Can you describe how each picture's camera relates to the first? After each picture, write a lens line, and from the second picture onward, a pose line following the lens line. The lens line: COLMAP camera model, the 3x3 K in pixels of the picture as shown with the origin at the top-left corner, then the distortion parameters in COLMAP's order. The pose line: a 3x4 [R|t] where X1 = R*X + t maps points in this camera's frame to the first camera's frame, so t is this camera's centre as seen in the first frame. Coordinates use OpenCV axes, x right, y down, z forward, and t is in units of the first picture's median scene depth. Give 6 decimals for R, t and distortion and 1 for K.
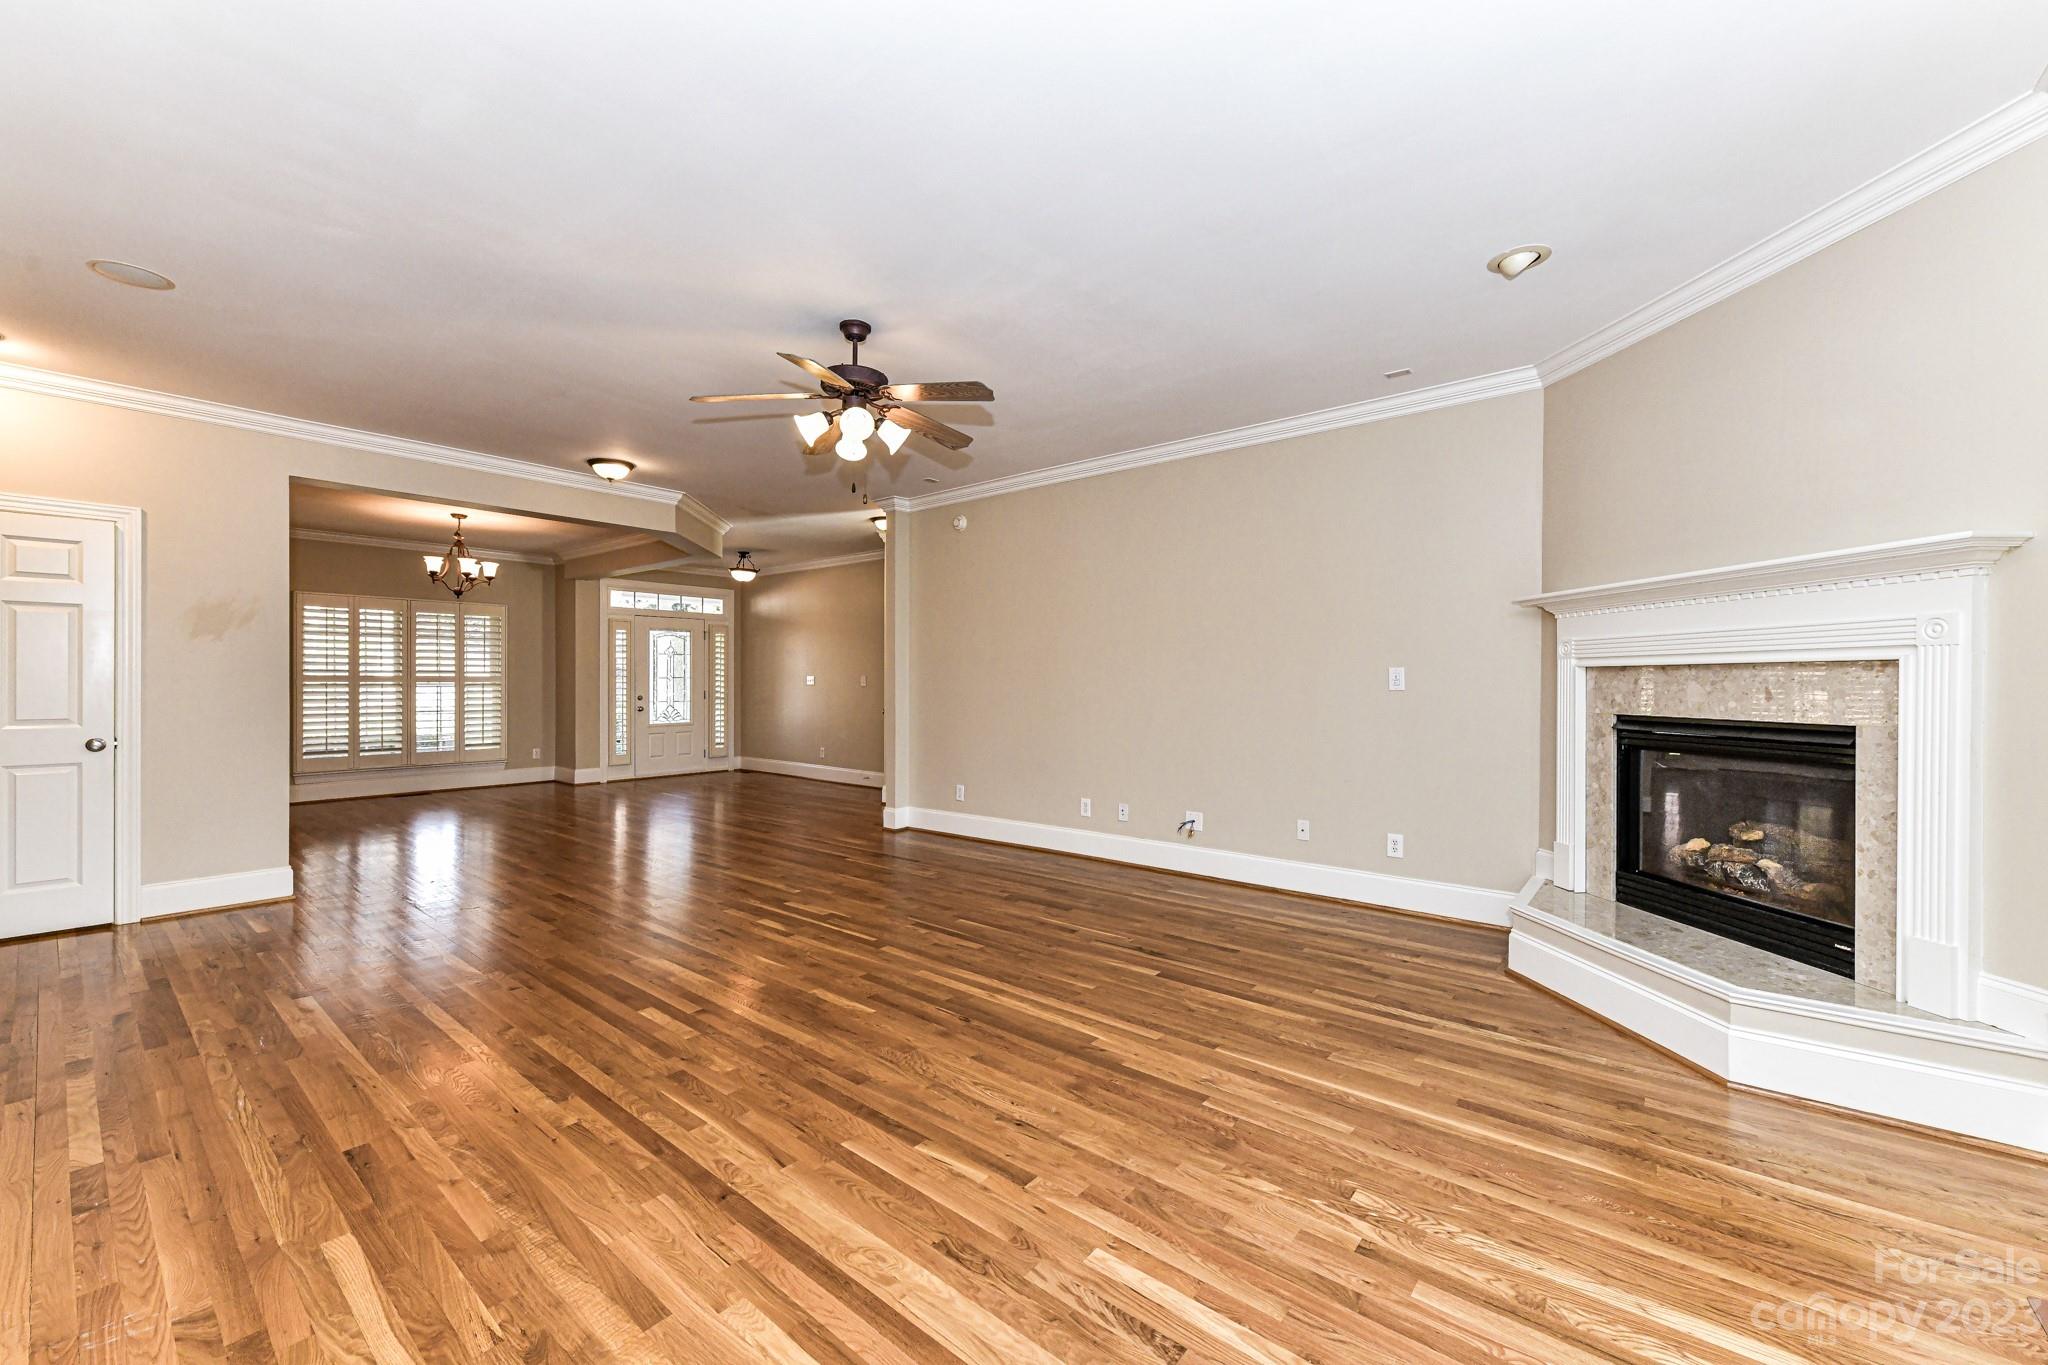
lens RADIAL K [[811.9, 0, 1034.9], [0, 811.9, 679.5], [0, 0, 1]] dist [0.006652, -0.002604]
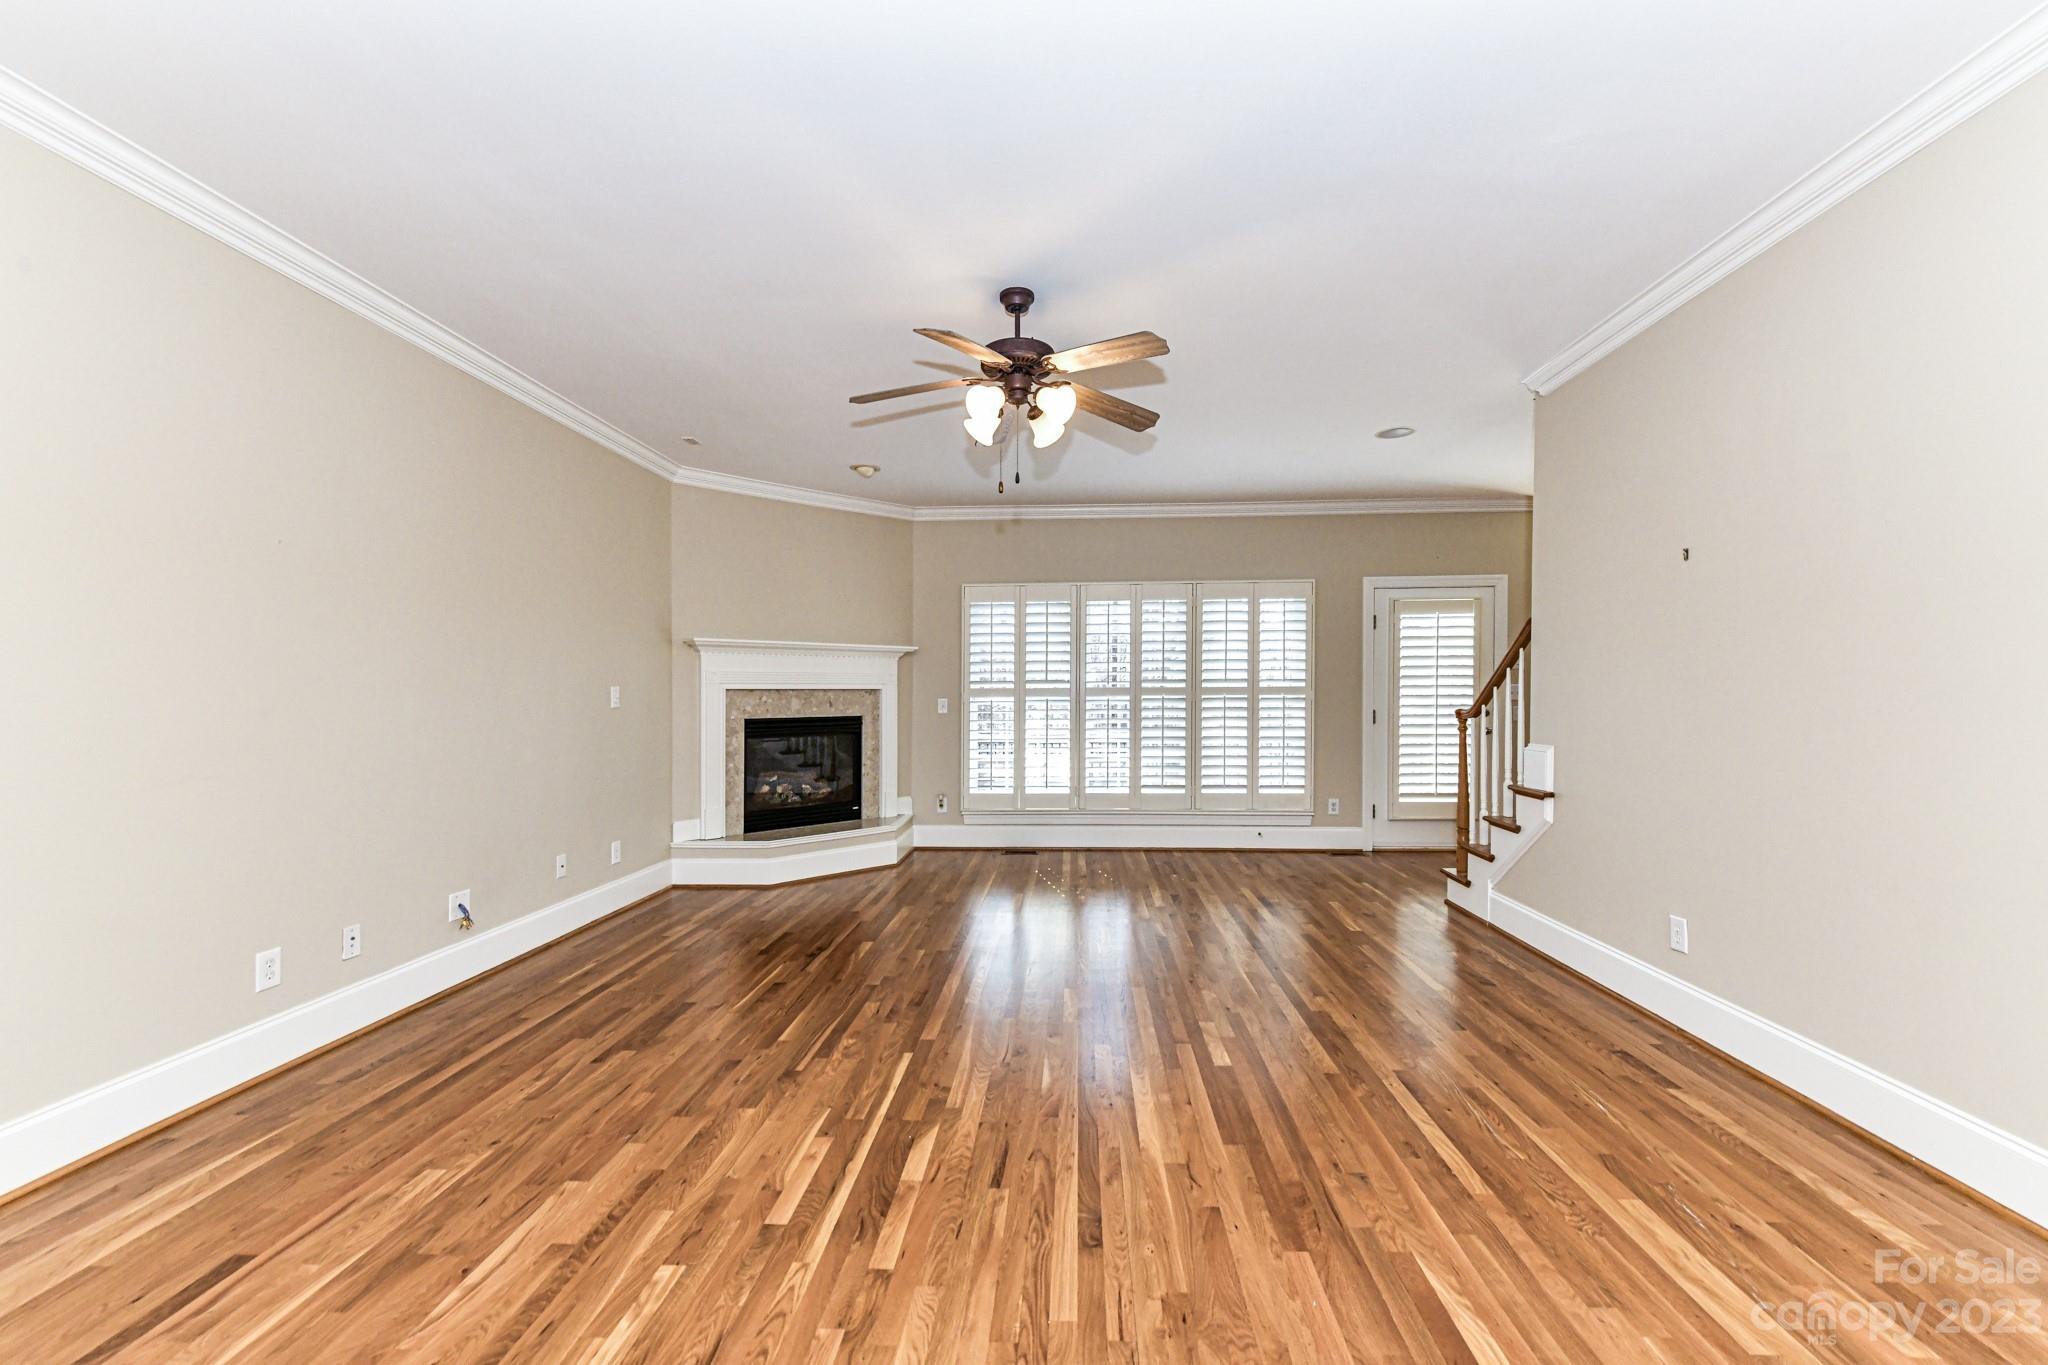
lens RADIAL K [[811.9, 0, 1024.7], [0, 811.9, 693.8], [0, 0, 1]] dist [0.006652, -0.002604]
pose [[-0.581314, 0.006635, 0.813652, -0.937095], [0.007070, 0.999970, -0.003103, 0.001039], [-0.813648, 0.003949, -0.581344, 1.469555]]
